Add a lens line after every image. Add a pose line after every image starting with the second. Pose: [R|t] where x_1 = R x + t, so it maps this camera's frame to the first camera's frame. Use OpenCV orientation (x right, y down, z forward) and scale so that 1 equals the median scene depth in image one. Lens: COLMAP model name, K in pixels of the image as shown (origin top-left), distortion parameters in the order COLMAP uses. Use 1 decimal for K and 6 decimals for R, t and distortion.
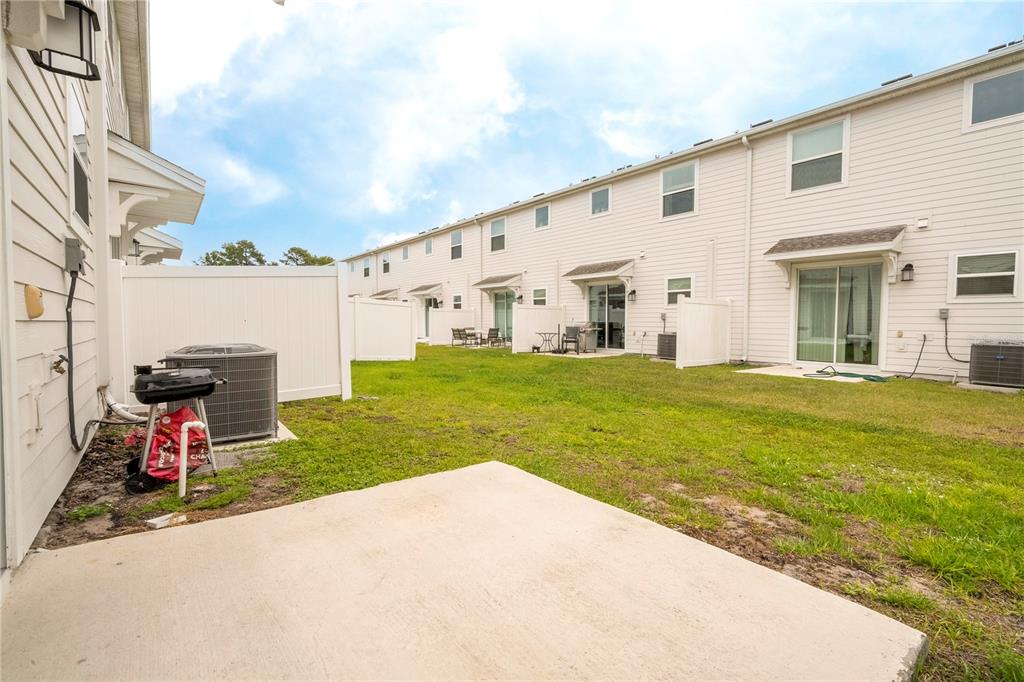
lens RADIAL K [[462.5, 0, 517.4], [0, 462.5, 337.1], [0, 0, 1]] dist [-0.001650, 0.000482]
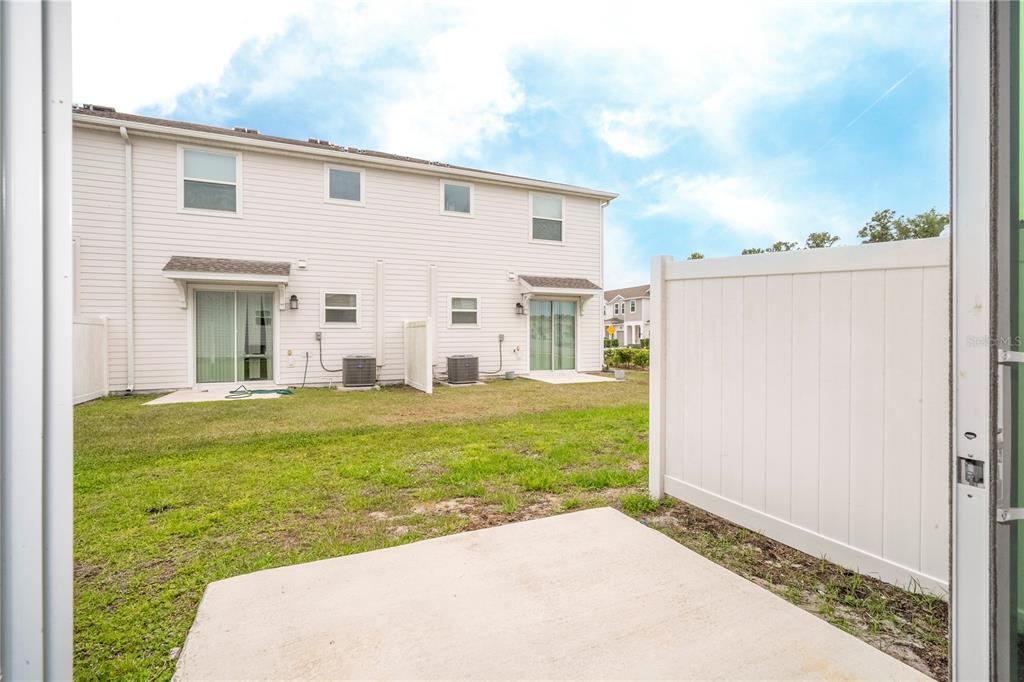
lens RADIAL K [[462.5, 0, 517.4], [0, 462.5, 337.1], [0, 0, 1]] dist [-0.001650, 0.000482]
pose [[0.249255, -0.011459, 0.968370, -0.192150], [0.039251, 0.999228, 0.001721, -0.025493], [-0.967642, 0.037581, 0.249512, 0.123191]]
